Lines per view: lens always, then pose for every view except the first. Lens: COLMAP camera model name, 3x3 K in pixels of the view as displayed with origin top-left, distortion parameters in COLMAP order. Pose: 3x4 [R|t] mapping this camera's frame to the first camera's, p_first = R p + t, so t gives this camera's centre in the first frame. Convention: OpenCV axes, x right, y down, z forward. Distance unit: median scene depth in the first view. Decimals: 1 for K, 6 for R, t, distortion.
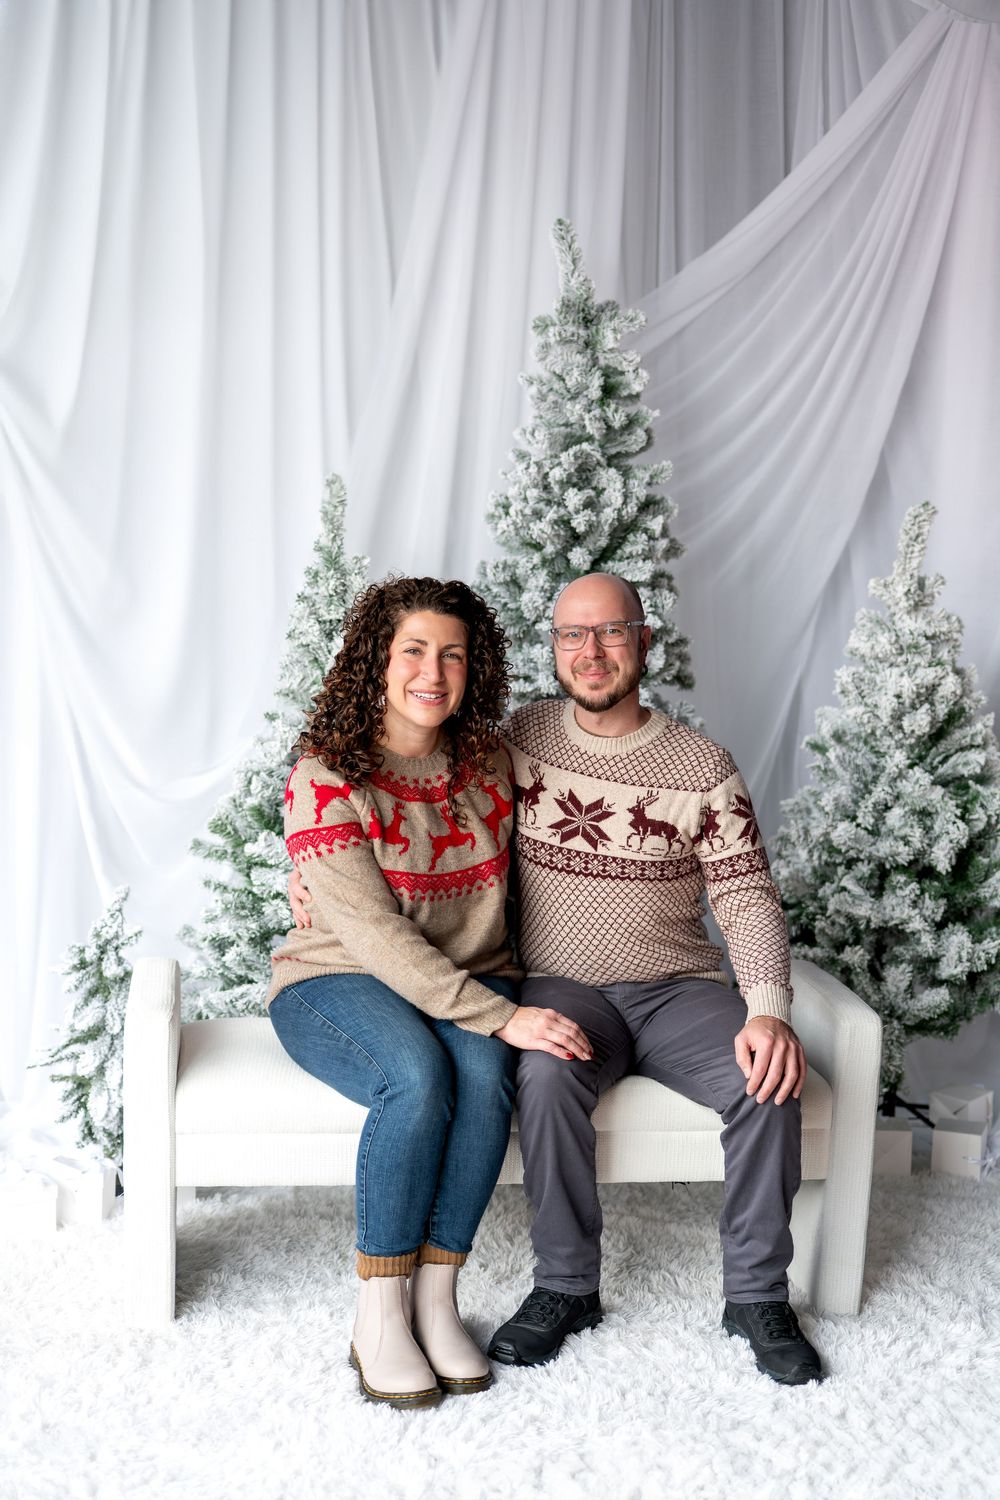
lens RADIAL K [[2125.2, 0, 515.2], [0, 2125.2, 755.6], [0, 0, 1]] dist [-0.004015, 0.000000]
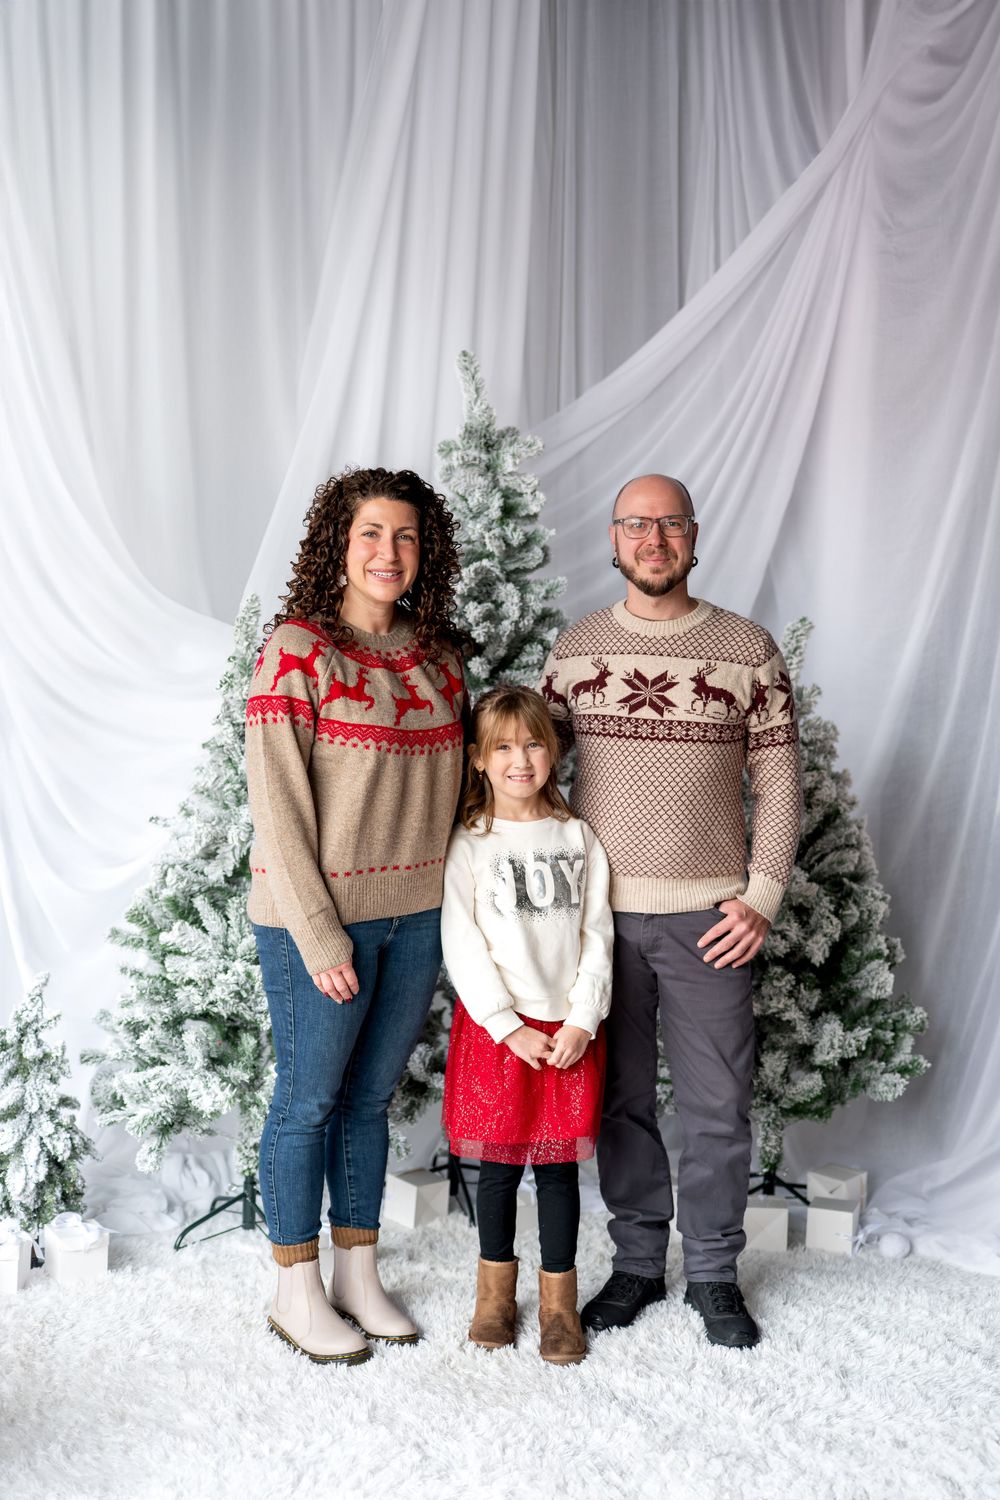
lens RADIAL K [[2125.2, 0, 515.2], [0, 2125.2, 760.2], [0, 0, 1]] dist [-0.004015, 0.000000]
pose [[0.999386, 0.009780, 0.033634, 0.012802], [-0.008449, 0.999184, -0.039495, -0.004021], [-0.033993, 0.039186, 0.998654, -0.064350]]
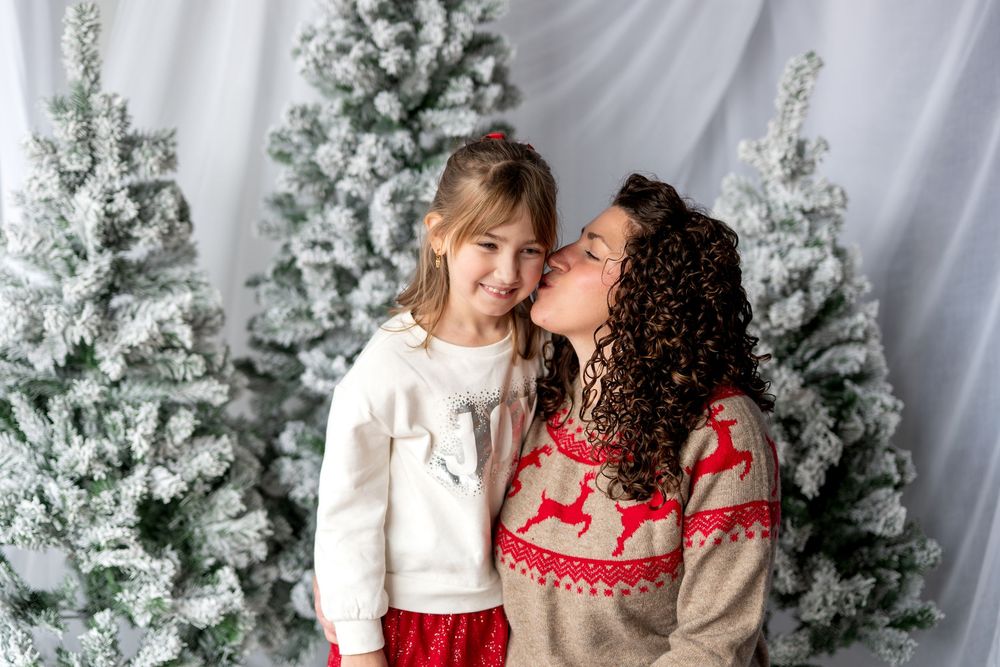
lens RADIAL K [[1510.7, 0, 459.3], [0, 1510.7, 309.6], [0, 0, 1]] dist [-0.001440, 0.000000]
pose [[0.998708, 0.039306, -0.032204, 0.078404], [-0.037606, 0.997949, 0.051800, -0.043770], [0.034174, -0.050522, 0.998138, 0.397226]]
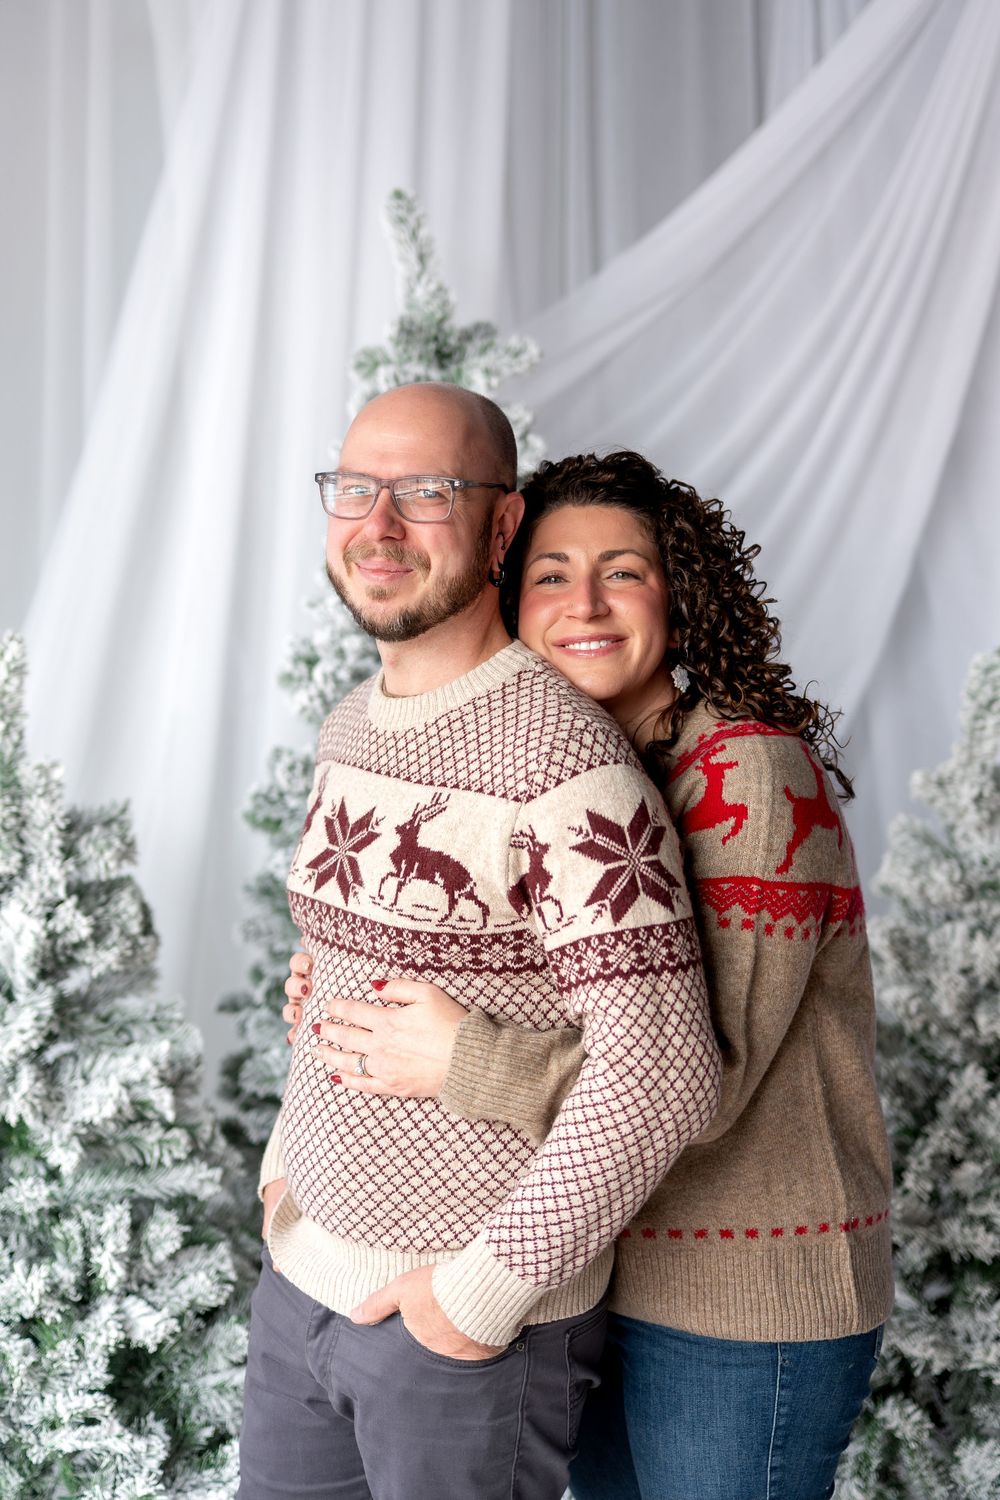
lens RADIAL K [[2372.1, 0, 487.0], [0, 2372.1, 658.9], [0, 0, 1]] dist [-0.011118, 0.000000]
pose [[0.999703, -0.008548, 0.022843, 0.030336], [0.009952, 0.998022, -0.062075, -0.076648], [-0.022267, 0.062284, 0.997810, 0.332545]]
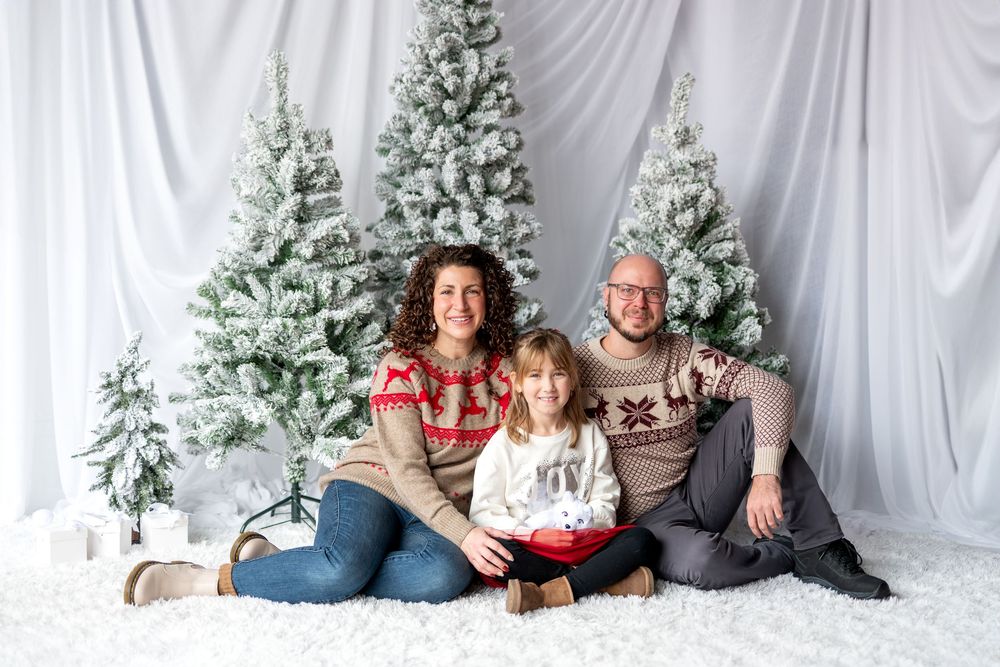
lens RADIAL K [[1416.8, 0, 501.4], [0, 1416.8, 335.6], [0, 0, 1]] dist [-0.004015, 0.000000]
pose [[0.999741, -0.021960, 0.005922, 0.055329], [0.022249, 0.998279, -0.054259, 0.115328], [-0.004720, 0.054377, 0.998509, 0.029308]]
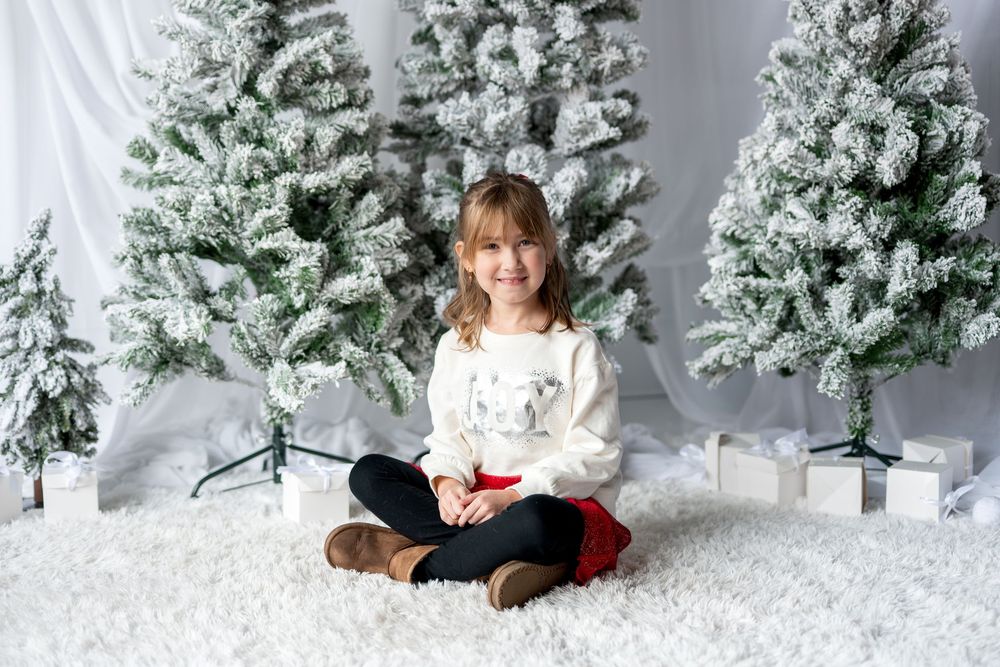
lens RADIAL K [[1481.1, 0, 471.5], [0, 1481.1, 344.8], [0, 0, 1]] dist [-0.009546, 0.000000]
pose [[0.975983, -0.007628, -0.217714, 0.161727], [0.007596, 0.999971, -0.000982, 0.122197], [0.217715, -0.000696, 0.976012, 0.328776]]
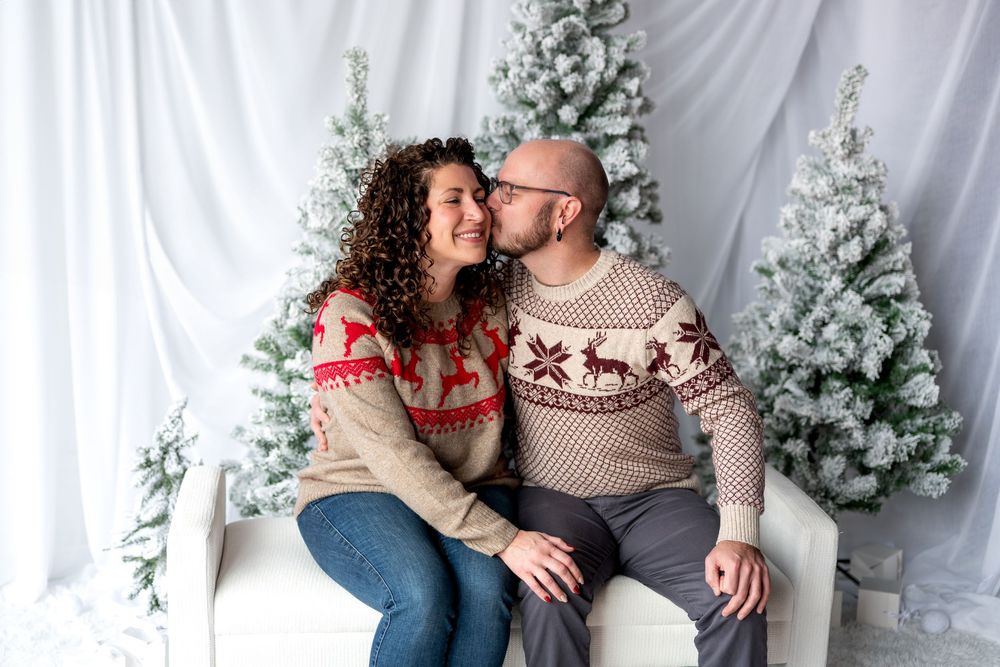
lens RADIAL K [[1416.8, 0, 506.2], [0, 1416.8, 327.1], [0, 0, 1]] dist [-0.004015, 0.000000]
pose [[0.999997, -0.002374, -0.000277, -0.003895], [0.002387, 0.997808, 0.066133, -0.026921], [0.000119, -0.066134, 0.997811, 0.205156]]
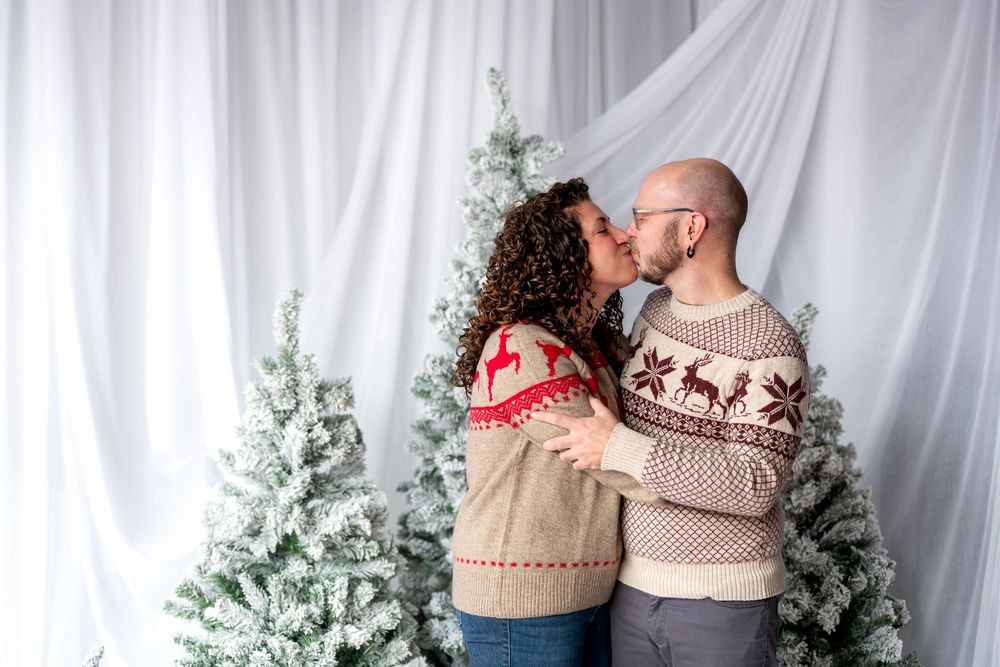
lens RADIAL K [[1416.8, 0, 486.0], [0, 1416.8, 325.9], [0, 0, 1]] dist [-0.004015, 0.000000]
pose [[0.998893, -0.002435, -0.046985, 0.055061], [-0.001667, 0.996200, -0.087077, -0.040532], [0.047019, 0.087059, 0.995093, 0.228482]]
